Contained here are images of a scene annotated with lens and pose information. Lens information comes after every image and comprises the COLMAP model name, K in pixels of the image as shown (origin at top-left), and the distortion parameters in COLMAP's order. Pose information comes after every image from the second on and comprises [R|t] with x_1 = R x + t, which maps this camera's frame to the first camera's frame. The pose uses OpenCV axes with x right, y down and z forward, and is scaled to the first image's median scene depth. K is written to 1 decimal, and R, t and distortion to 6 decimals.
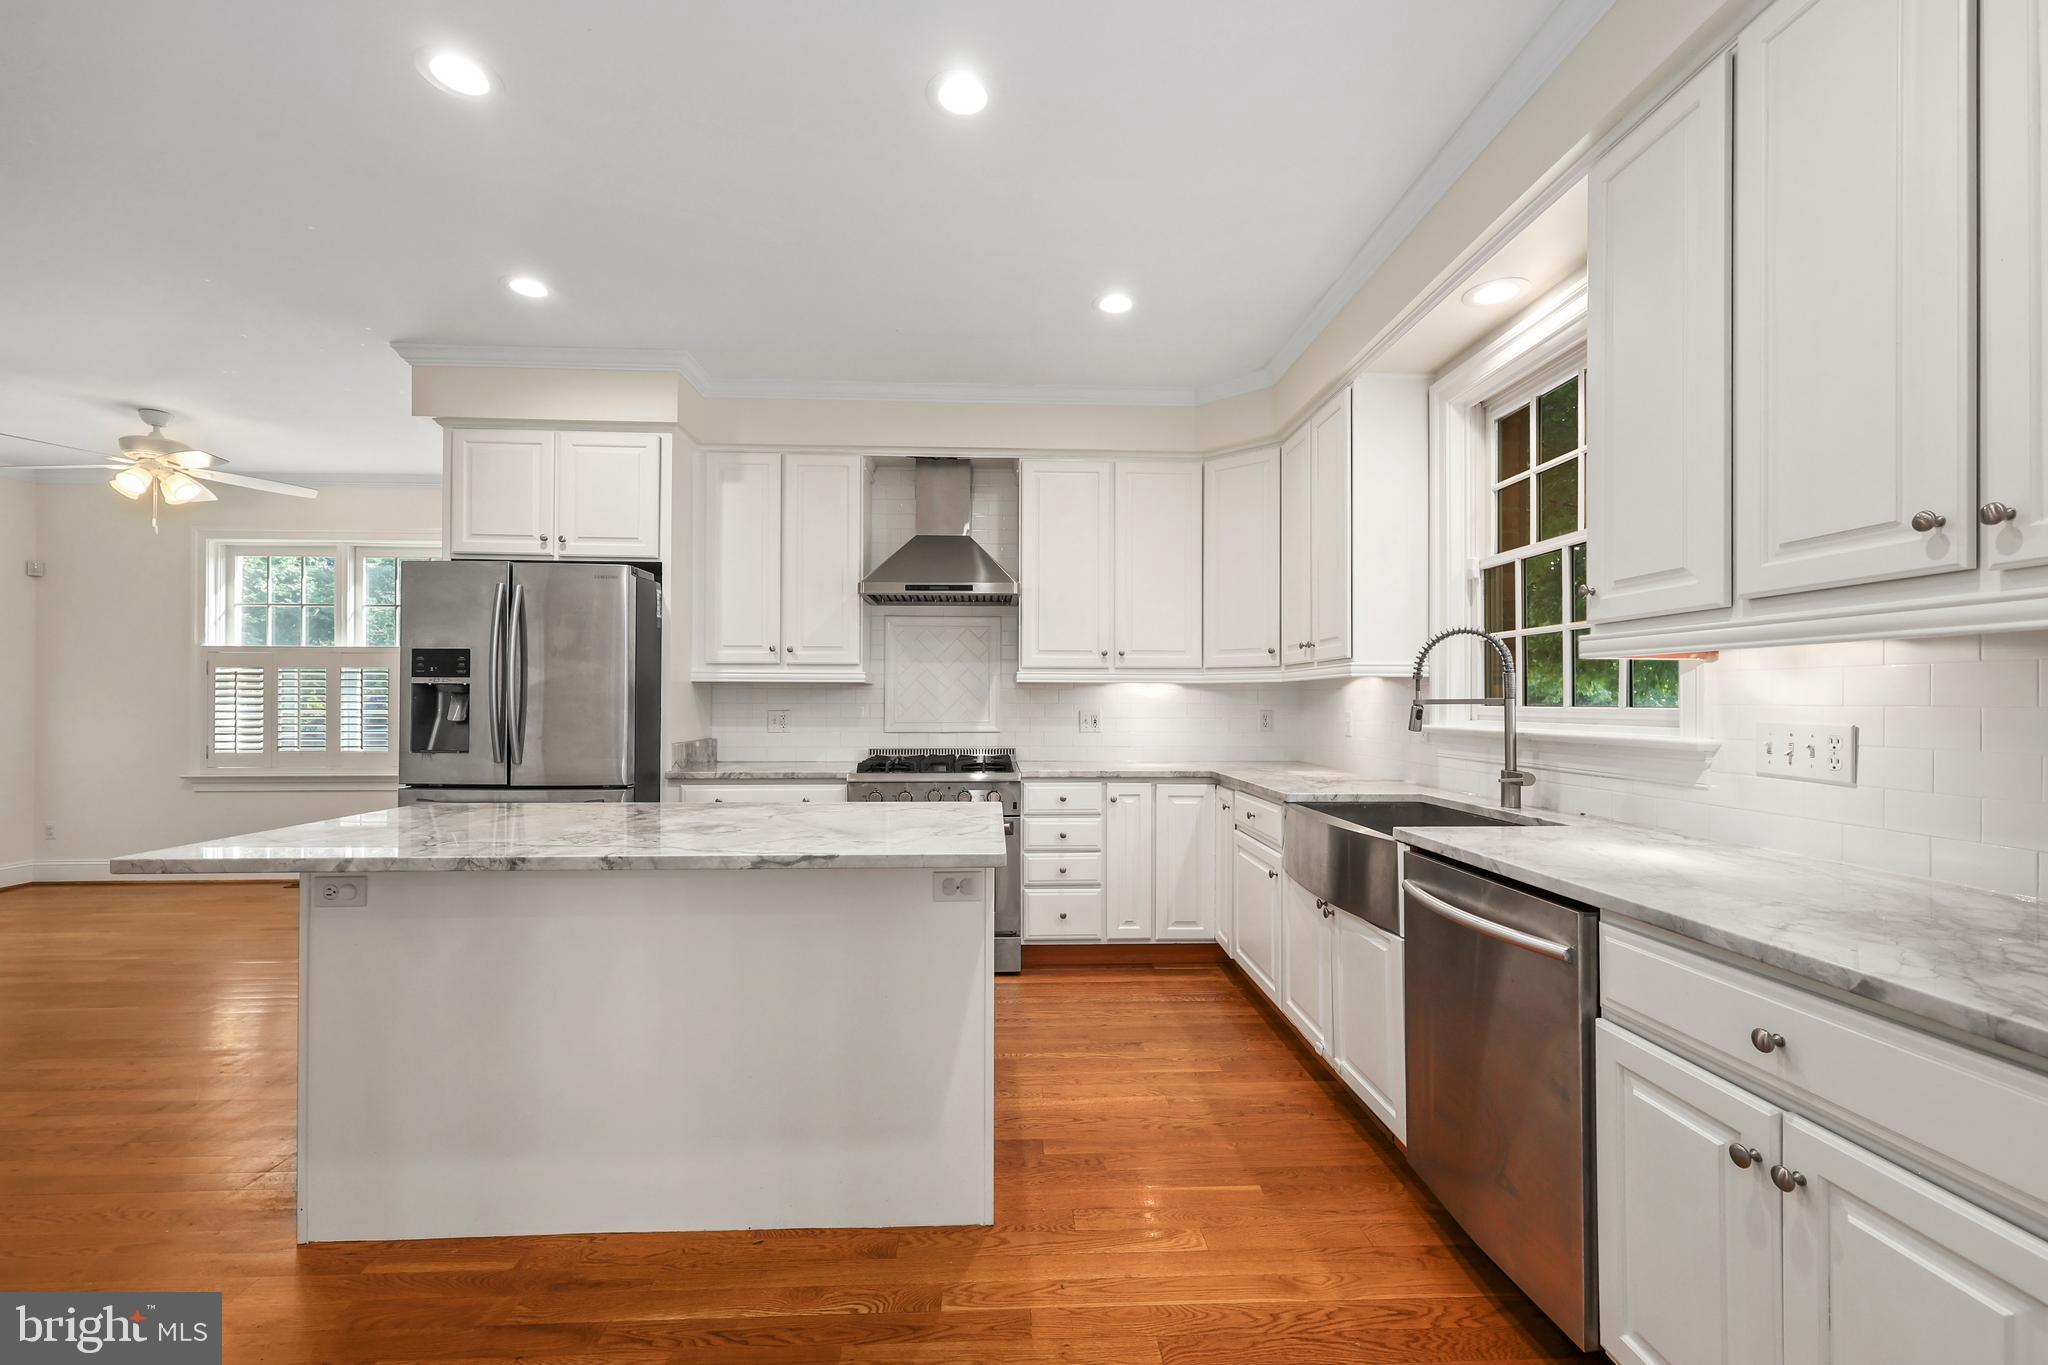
lens RADIAL K [[845.1, 0, 1025.1], [0, 845.1, 688.6], [0, 0, 1]] dist [0.001052, 0.000038]
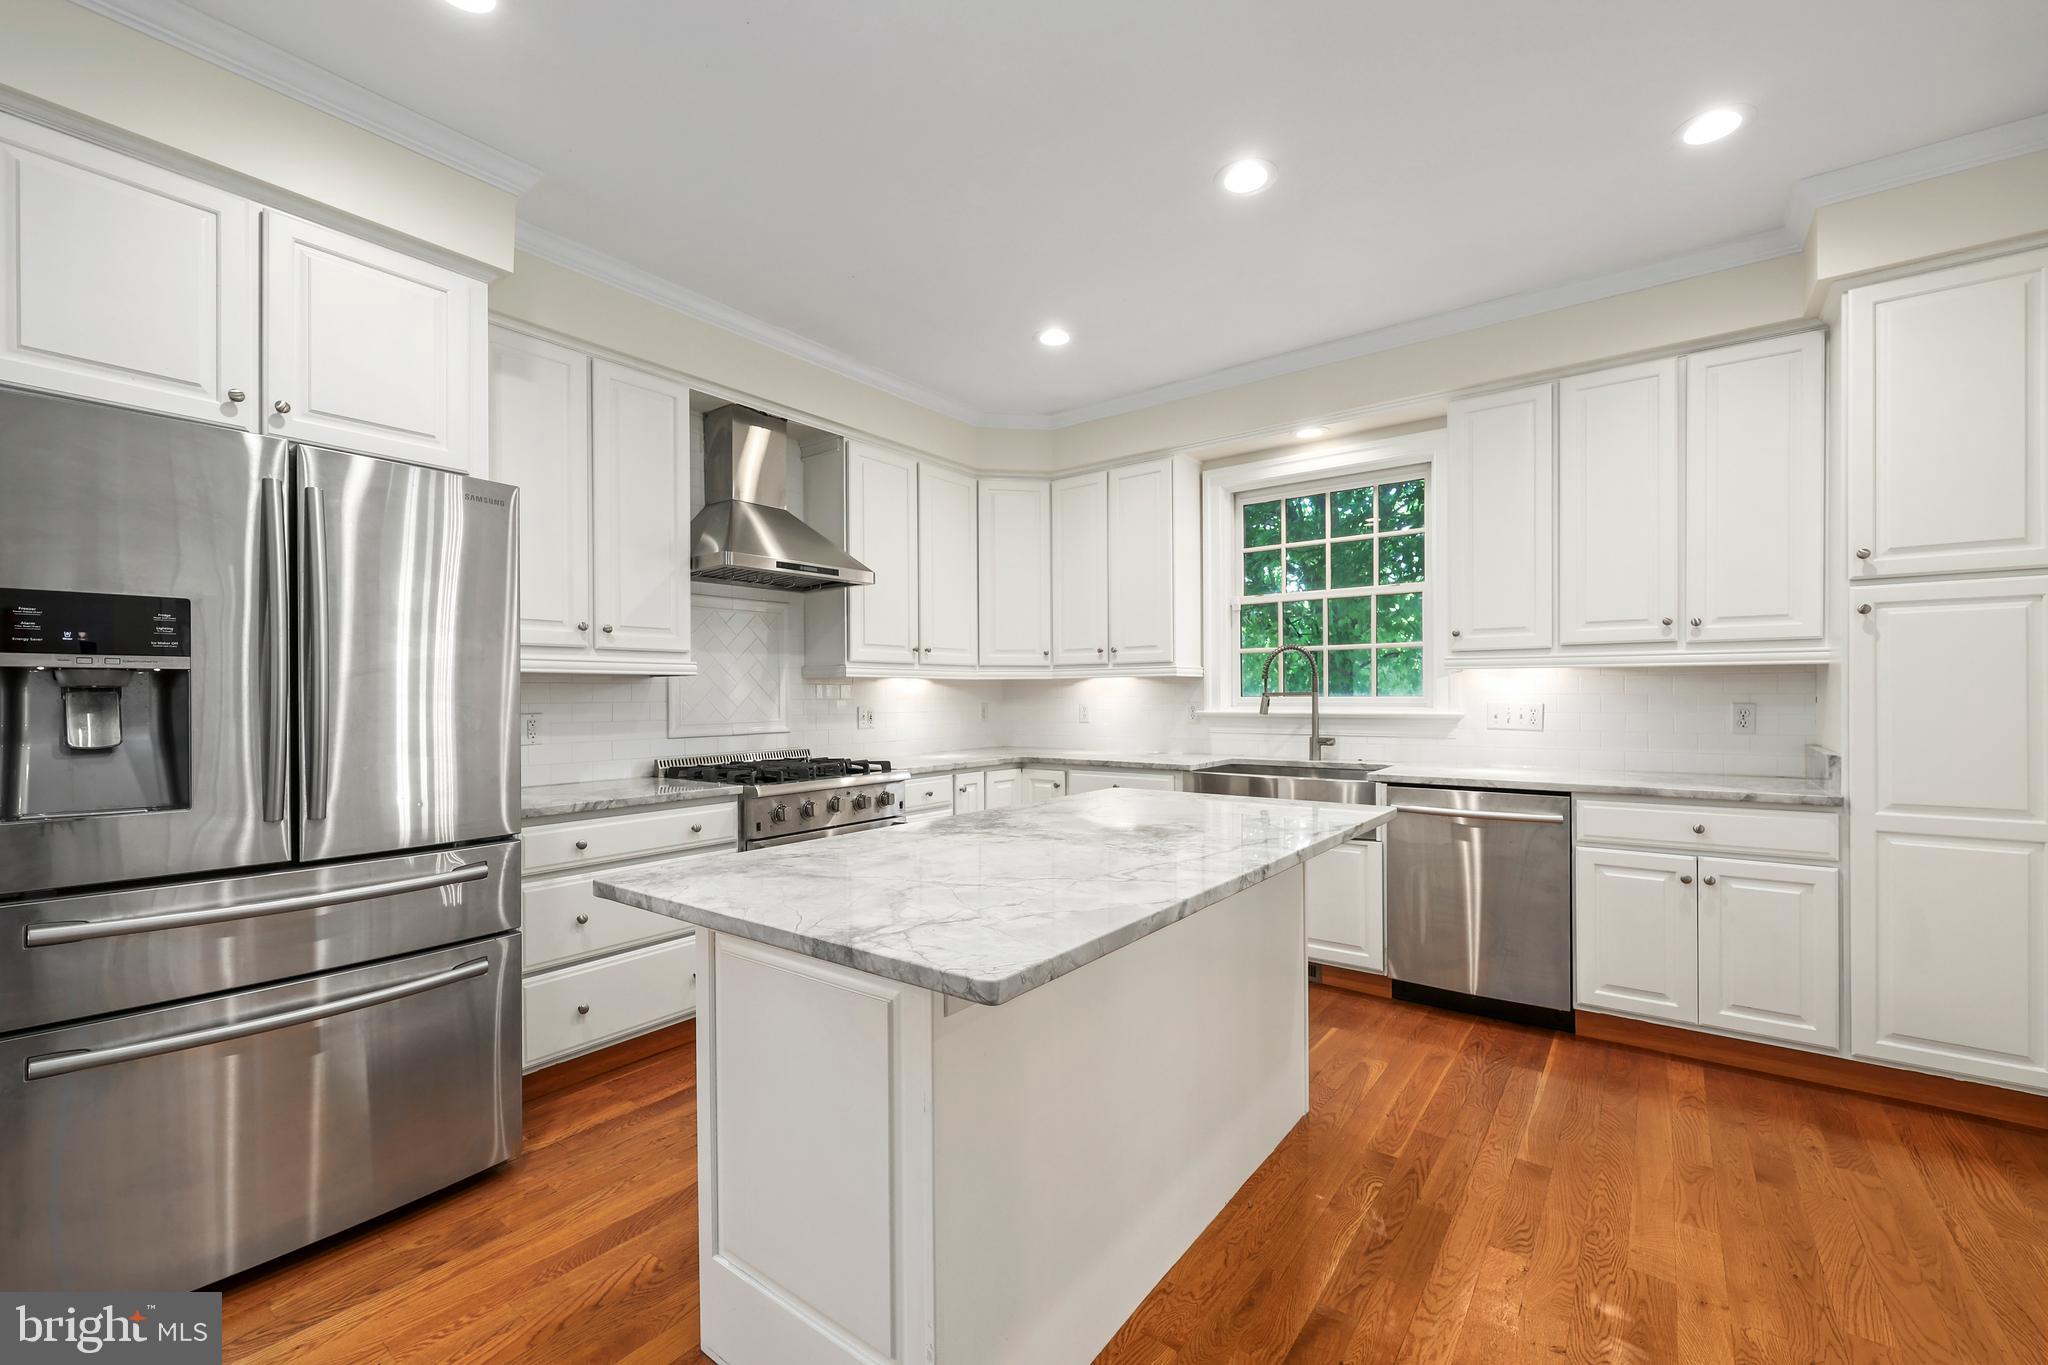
lens RADIAL K [[838.3, 0, 1023.5], [0, 838.3, 696.9], [0, 0, 1]] dist [0.002436, 0.000094]
pose [[0.635914, -0.007852, 0.771720, -0.702048], [-0.004150, 0.999899, 0.013594, 0.001455], [-0.771748, -0.011847, 0.635818, 0.298893]]
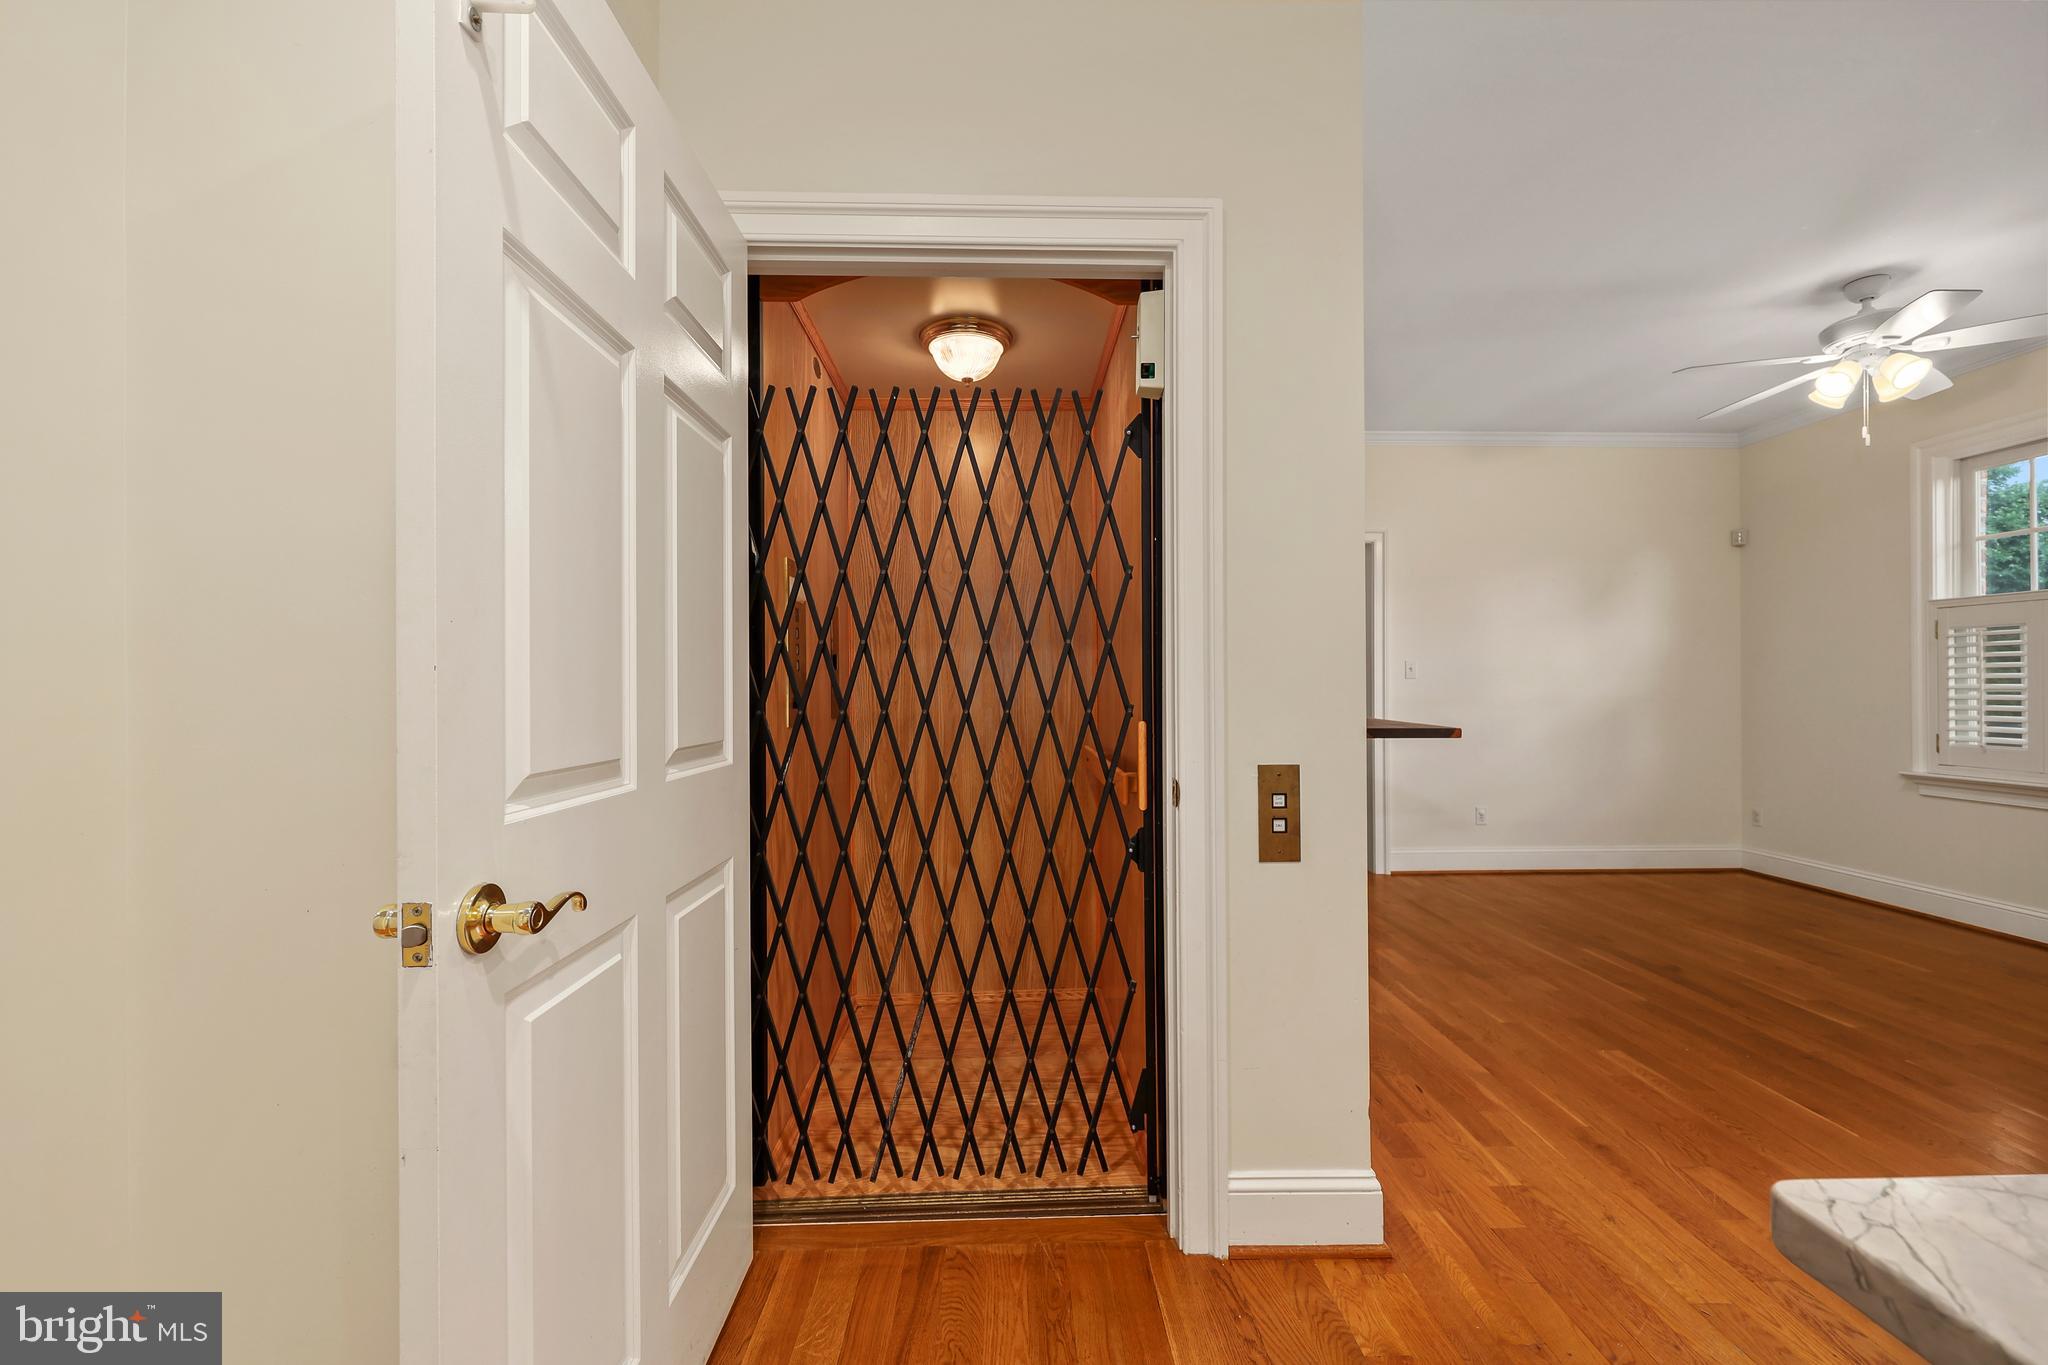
lens RADIAL K [[824.9, 0, 1024.0], [0, 824.9, 682.5], [0, 0, 1]] dist [0.000843, 0.000187]
pose [[-0.021410, 0.000804, -0.999770, -0.374942], [0.014377, 0.999897, 0.000496, 0.016681], [0.999667, -0.014363, -0.021419, 0.357132]]
